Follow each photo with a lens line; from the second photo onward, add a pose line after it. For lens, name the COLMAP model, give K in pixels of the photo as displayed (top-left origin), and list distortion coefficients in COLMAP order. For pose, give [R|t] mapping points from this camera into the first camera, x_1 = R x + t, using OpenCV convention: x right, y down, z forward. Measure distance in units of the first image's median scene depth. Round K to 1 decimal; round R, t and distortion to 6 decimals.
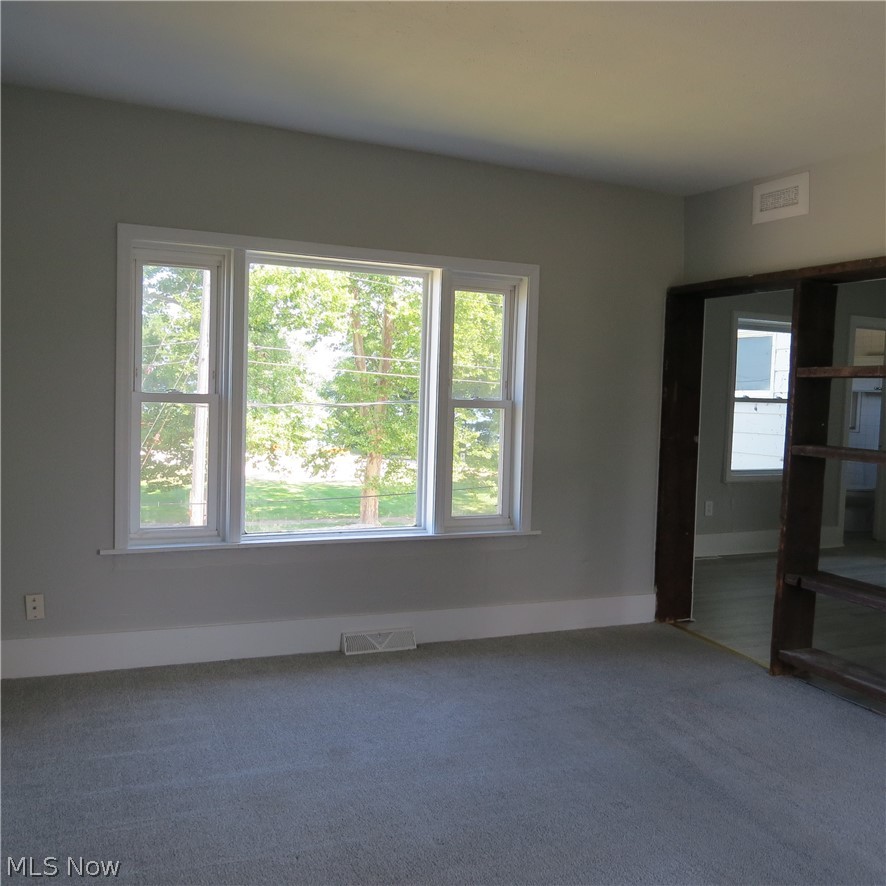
lens RADIAL K [[849.4, 0, 444.1], [0, 849.4, 437.7], [0, 0, 1]] dist [-0.023099, 0.010983]
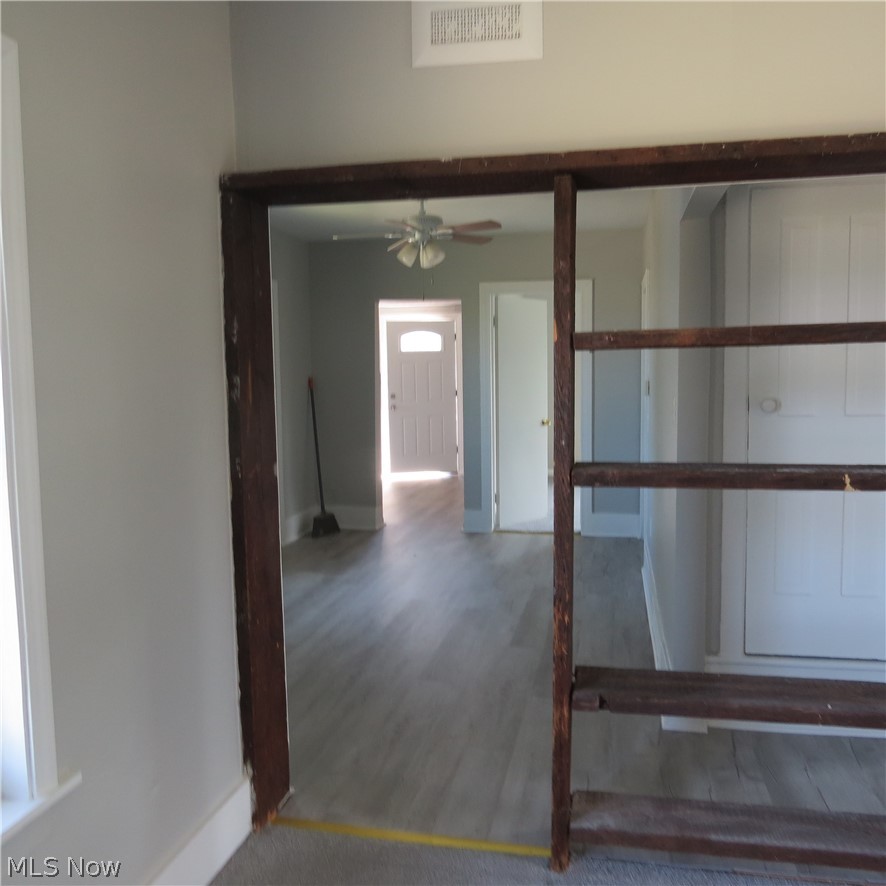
lens RADIAL K [[849.4, 0, 444.1], [0, 849.4, 437.7], [0, 0, 1]] dist [-0.023099, 0.010983]
pose [[0.580161, -0.106828, 0.807465, -0.085521], [0.082186, 0.993980, 0.072454, -0.056903], [-0.810344, 0.024327, 0.585449, 0.693817]]
